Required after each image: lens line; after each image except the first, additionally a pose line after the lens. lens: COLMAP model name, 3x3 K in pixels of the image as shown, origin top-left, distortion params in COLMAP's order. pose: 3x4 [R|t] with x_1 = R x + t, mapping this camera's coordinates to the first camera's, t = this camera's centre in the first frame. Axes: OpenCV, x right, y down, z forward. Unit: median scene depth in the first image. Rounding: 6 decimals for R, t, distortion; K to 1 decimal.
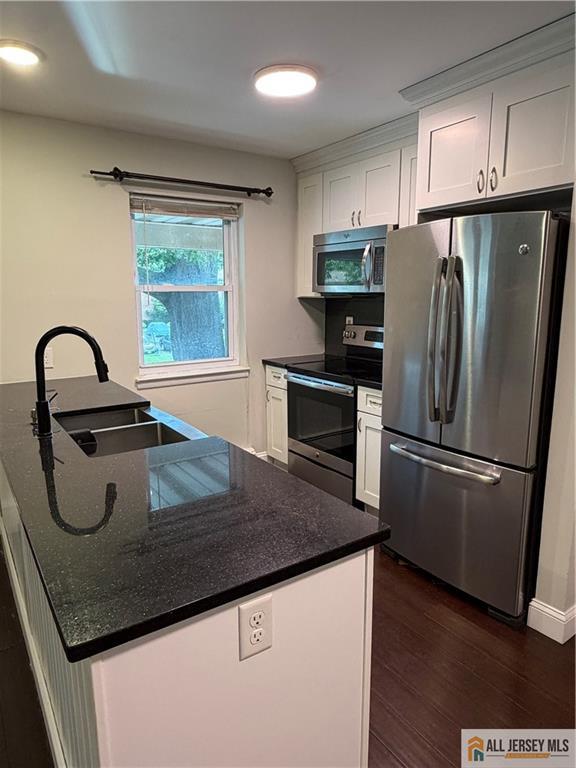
lens RADIAL K [[489.6, 0, 288.0], [0, 489.6, 384.0], [0, 0, 1]] dist [0.000642, -0.029135]
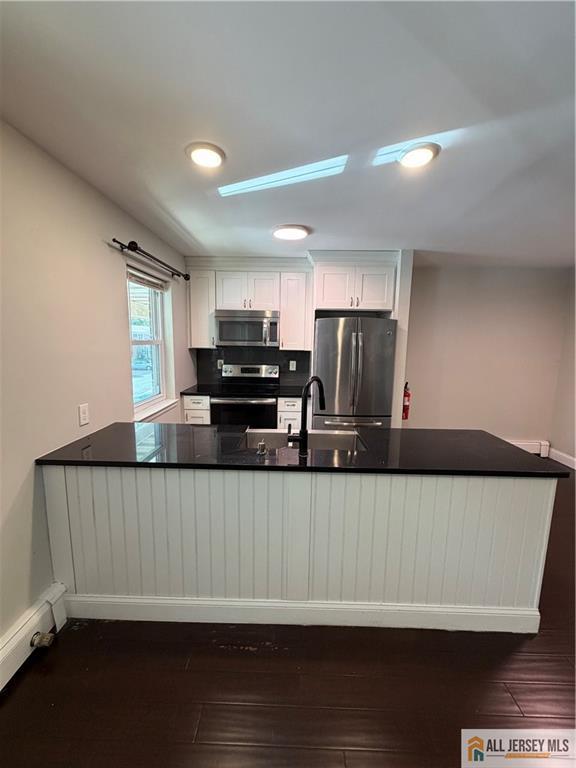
lens RADIAL K [[305.1, 0, 288.1], [0, 305.1, 381.9], [0, 0, 1]] dist [-0.002076, 0.000314]
pose [[0.581830, -0.100276, 0.807105, -0.708848], [0.133141, 0.990726, 0.027110, -0.075837], [-0.802339, 0.091685, 0.589785, 0.282070]]
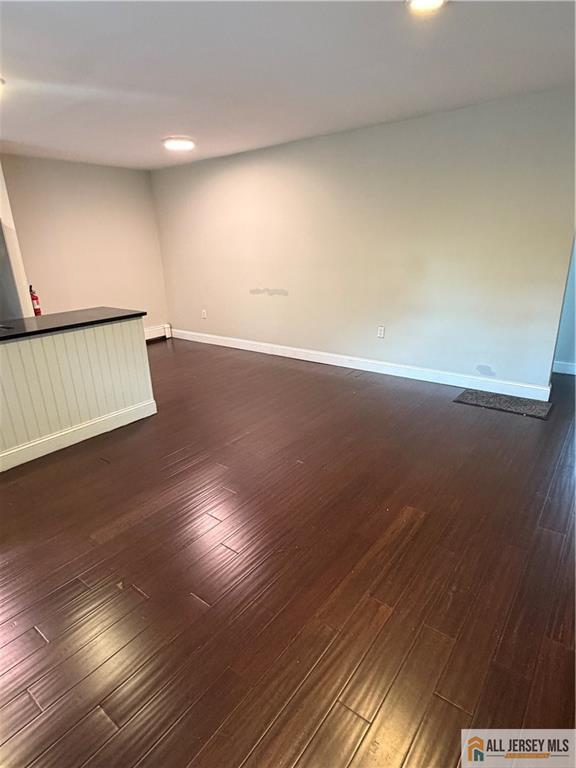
lens RADIAL K [[422.9, 0, 288.0], [0, 422.9, 384.0], [0, 0, 1]] dist [-0.004216, -0.000276]
pose [[-0.305279, -0.293315, 0.905964, -1.271928], [0.208544, 0.907693, 0.364147, -0.025839], [-0.929147, 0.300100, -0.215930, 0.175529]]
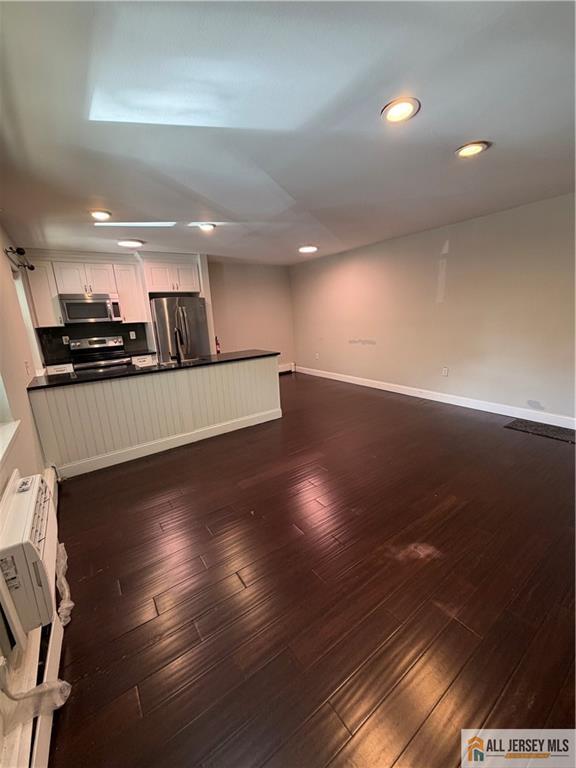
lens RADIAL K [[305.1, 0, 288.1], [0, 305.1, 381.9], [0, 0, 1]] dist [-0.002076, 0.000314]
pose [[-0.014911, -0.216924, 0.976075, -1.370900], [0.235667, 0.947919, 0.214267, -0.020482], [-0.971719, 0.233224, 0.036987, 0.174515]]
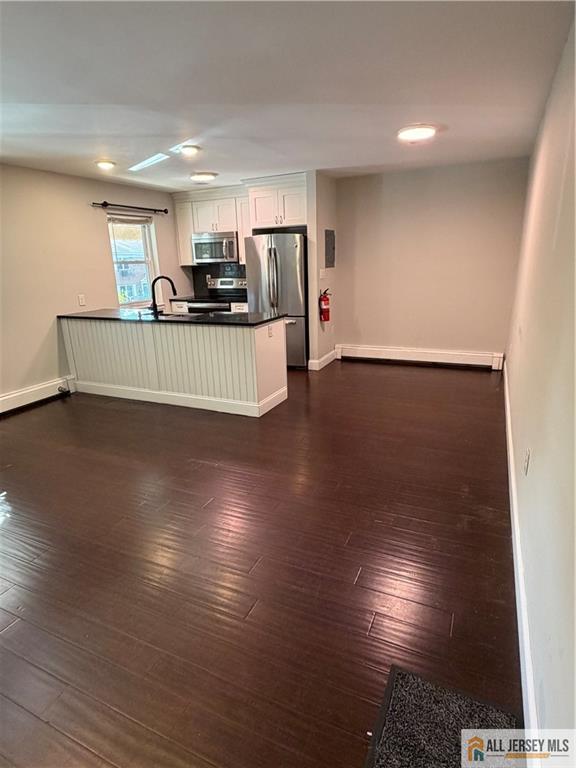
lens RADIAL K [[422.9, 0, 288.0], [0, 422.9, 384.0], [0, 0, 1]] dist [-0.004216, -0.000276]
pose [[0.861119, -0.165891, 0.480576, -0.620787], [0.120764, 0.984955, 0.123608, 0.160193], [-0.493852, -0.048405, 0.868198, -0.853436]]
